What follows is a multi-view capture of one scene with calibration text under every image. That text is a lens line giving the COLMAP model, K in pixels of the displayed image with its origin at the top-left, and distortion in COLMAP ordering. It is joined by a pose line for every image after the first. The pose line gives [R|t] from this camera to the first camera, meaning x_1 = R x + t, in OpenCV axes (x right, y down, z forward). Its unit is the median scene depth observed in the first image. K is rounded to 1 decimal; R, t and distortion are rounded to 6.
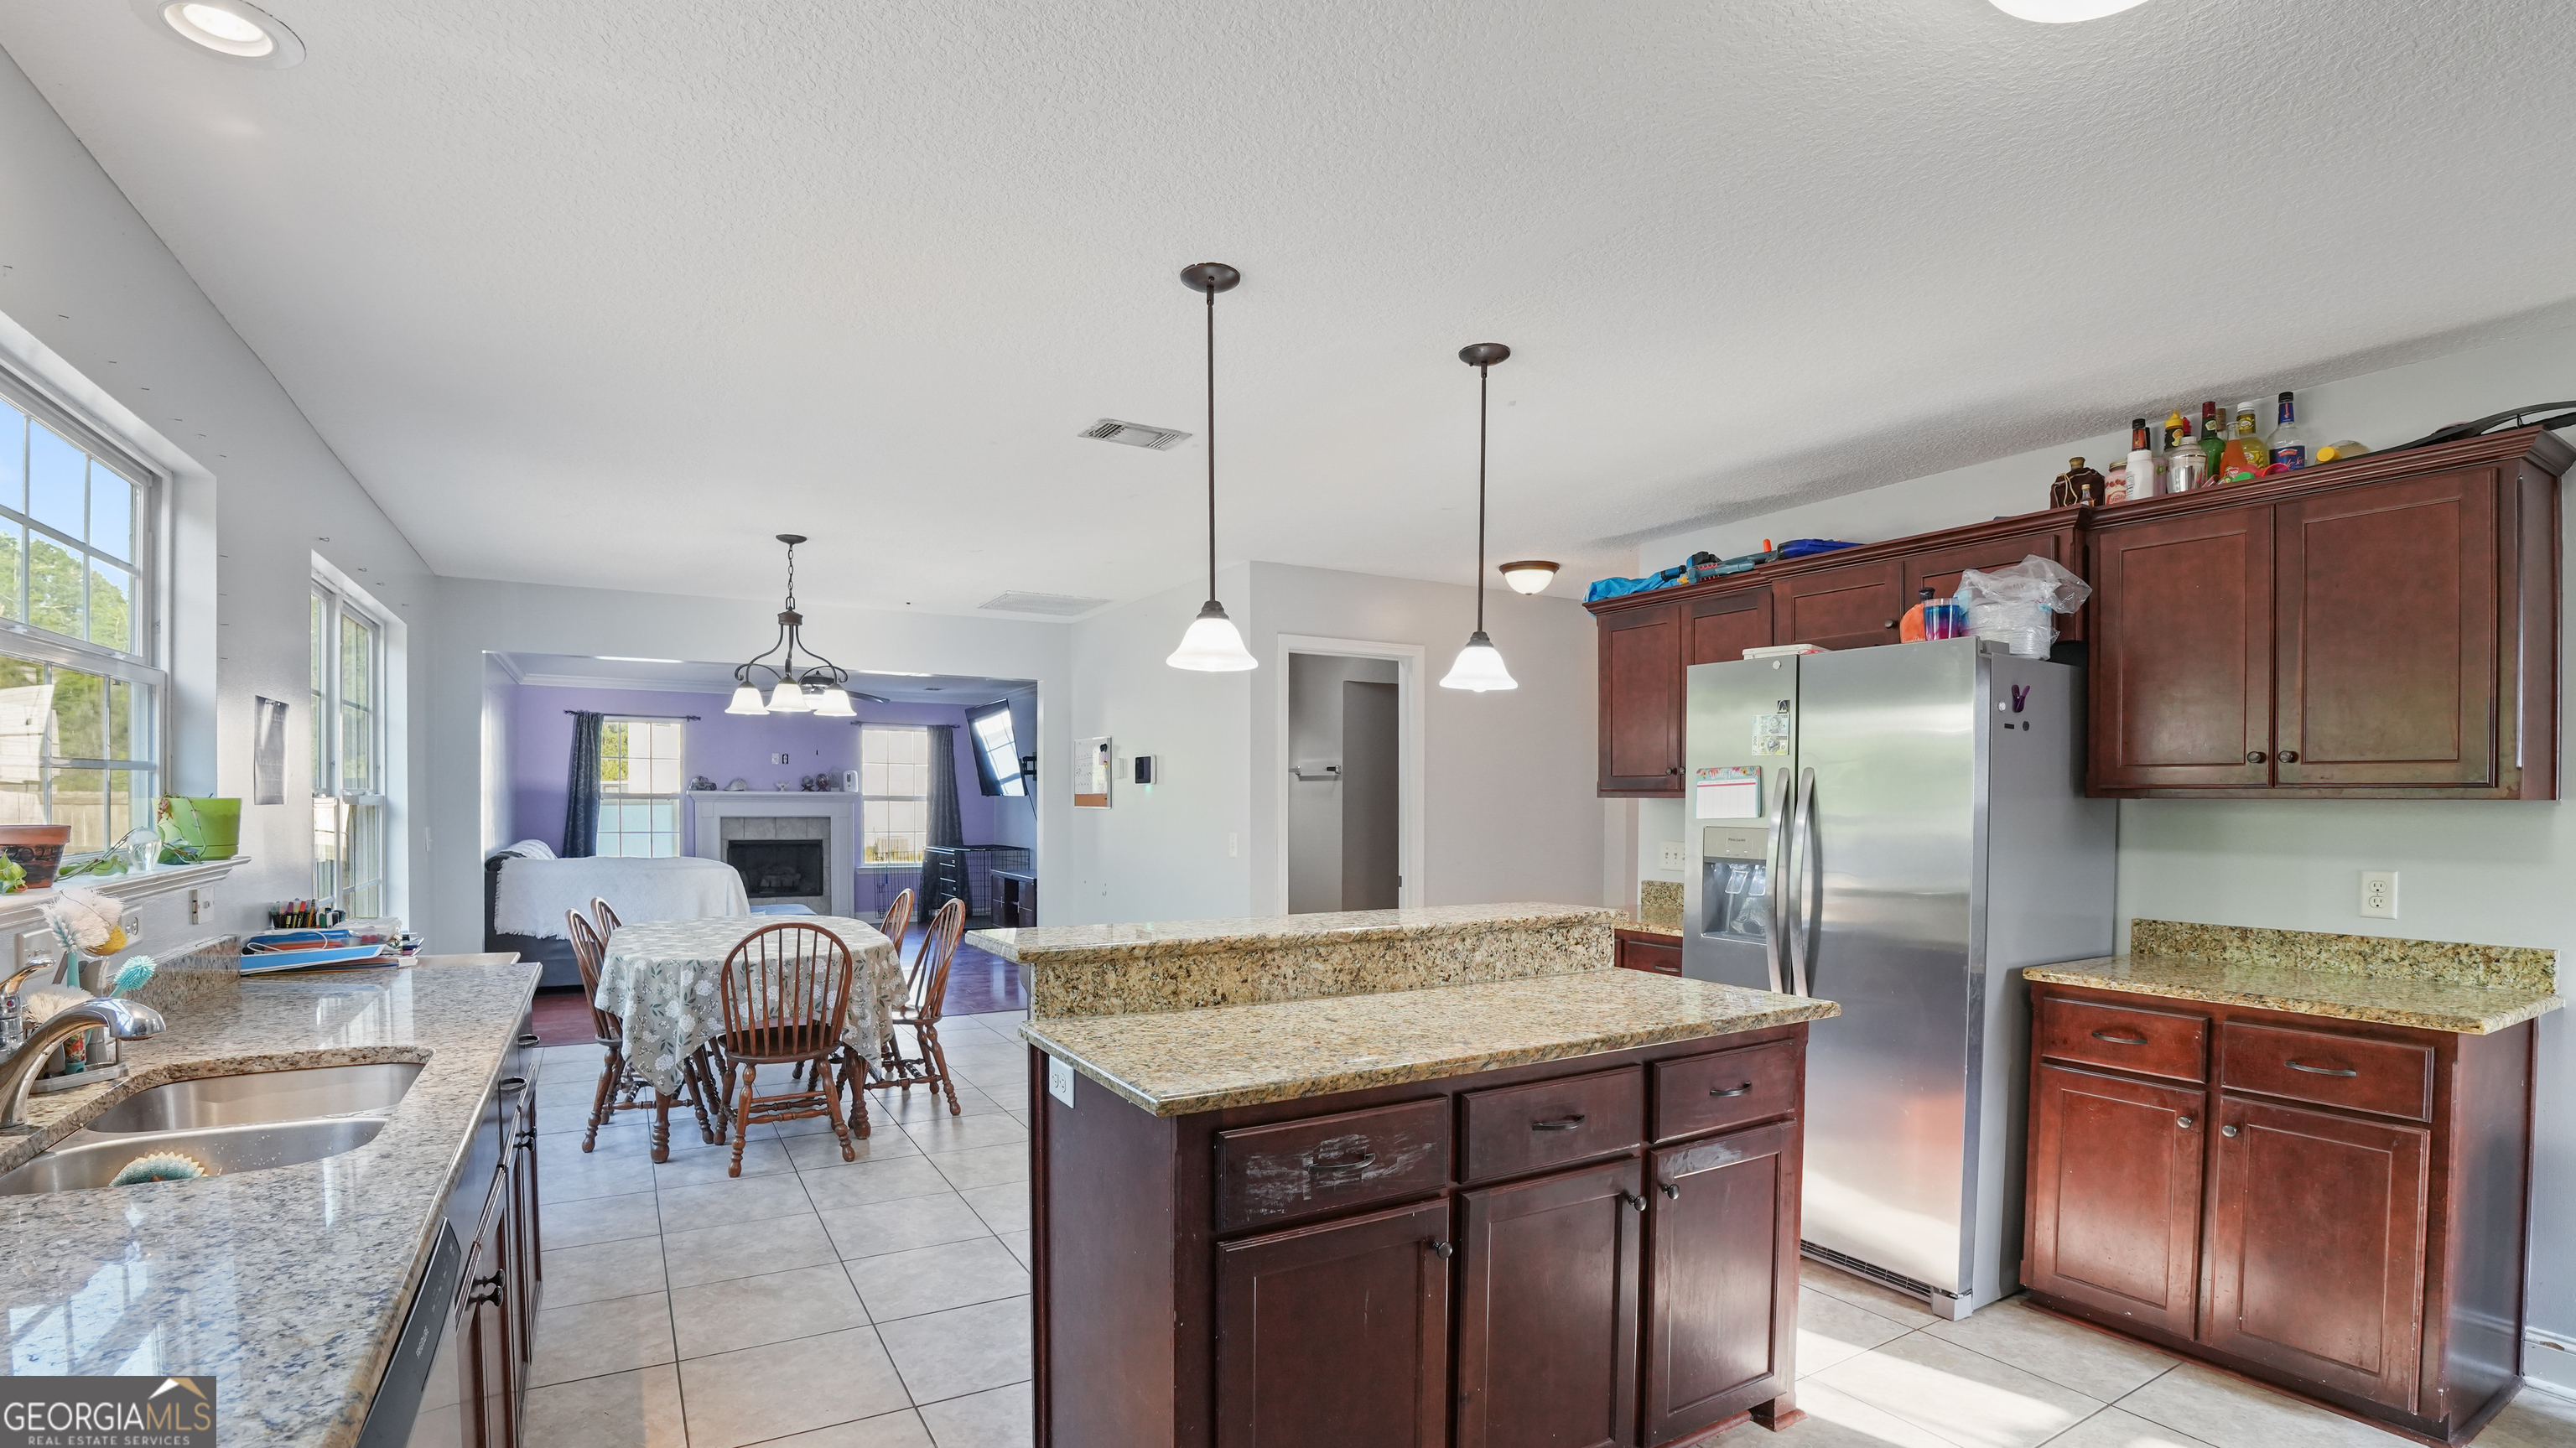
lens RADIAL K [[1153.6, 0, 1288.9], [0, 1153.6, 759.0], [0, 0, 1]] dist [-0.038955, -0.000031]
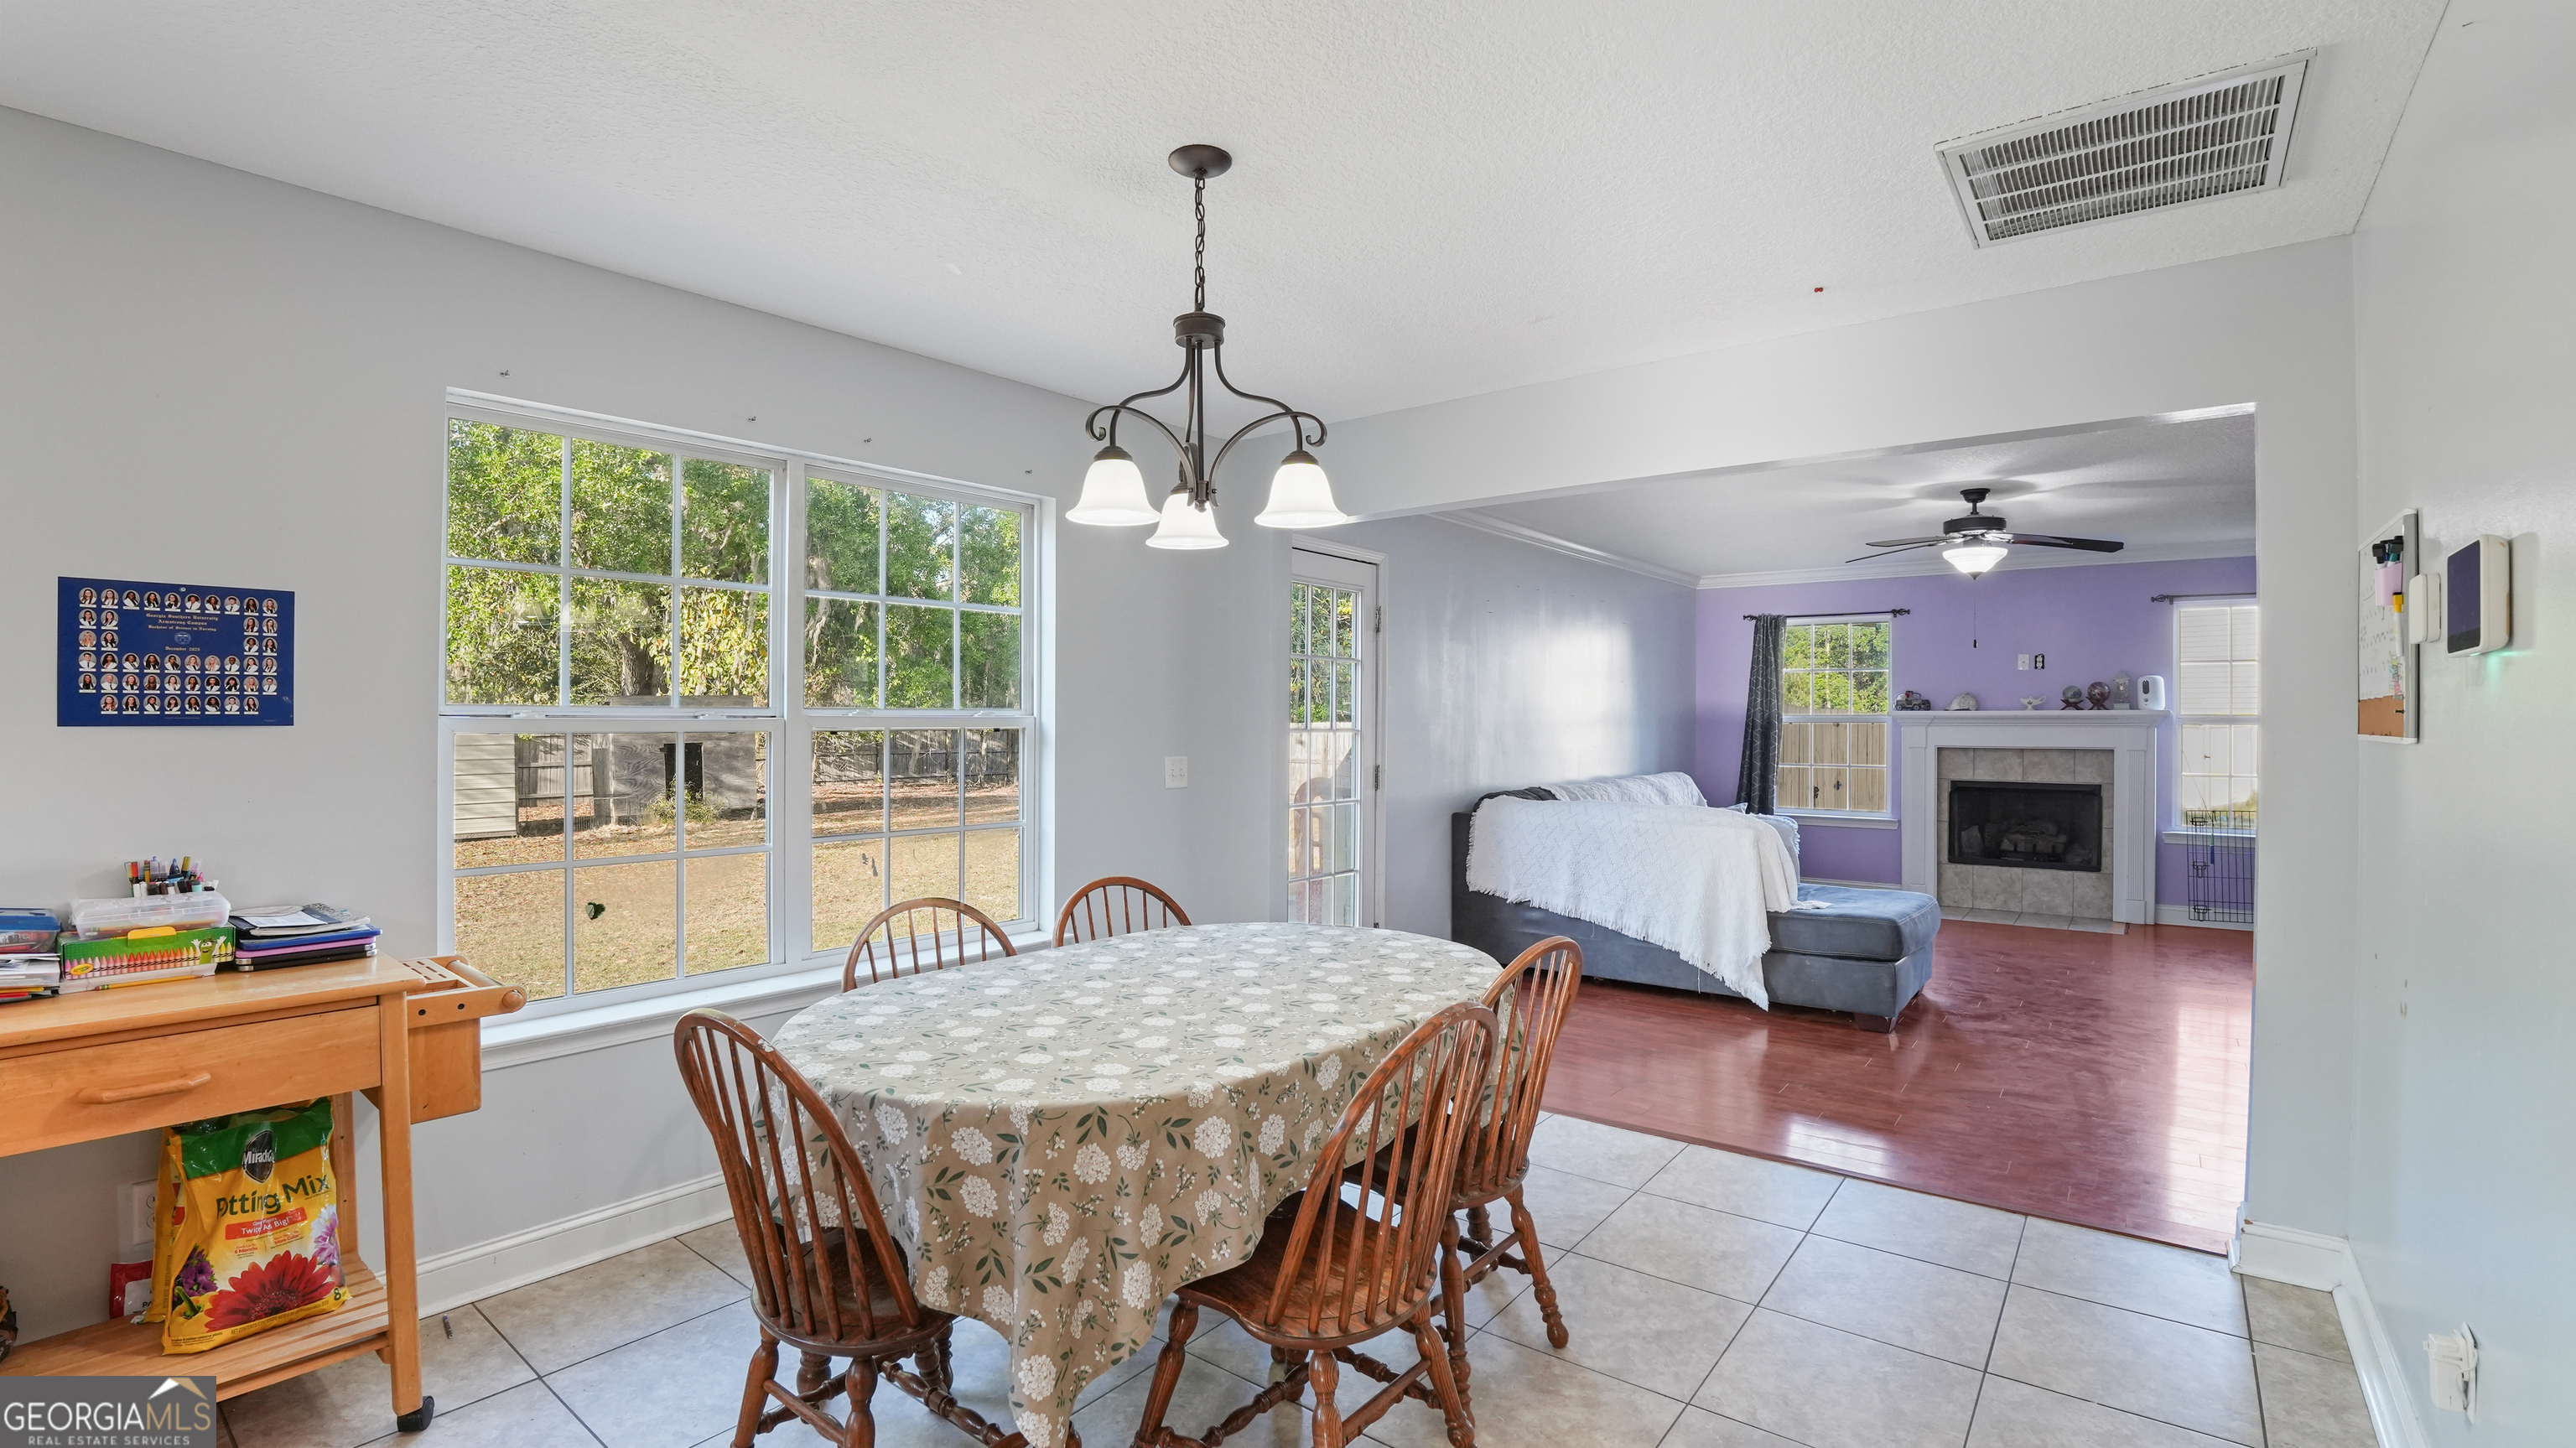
lens RADIAL K [[1135.1, 0, 1281.7], [0, 1135.1, 721.5], [0, 0, 1]] dist [-0.057514, 0.010749]
pose [[0.365882, -0.001639, -0.930660, 0.001189], [0.033101, 0.999389, 0.011253, 0.013292], [0.930072, -0.034923, 0.365713, 0.361749]]
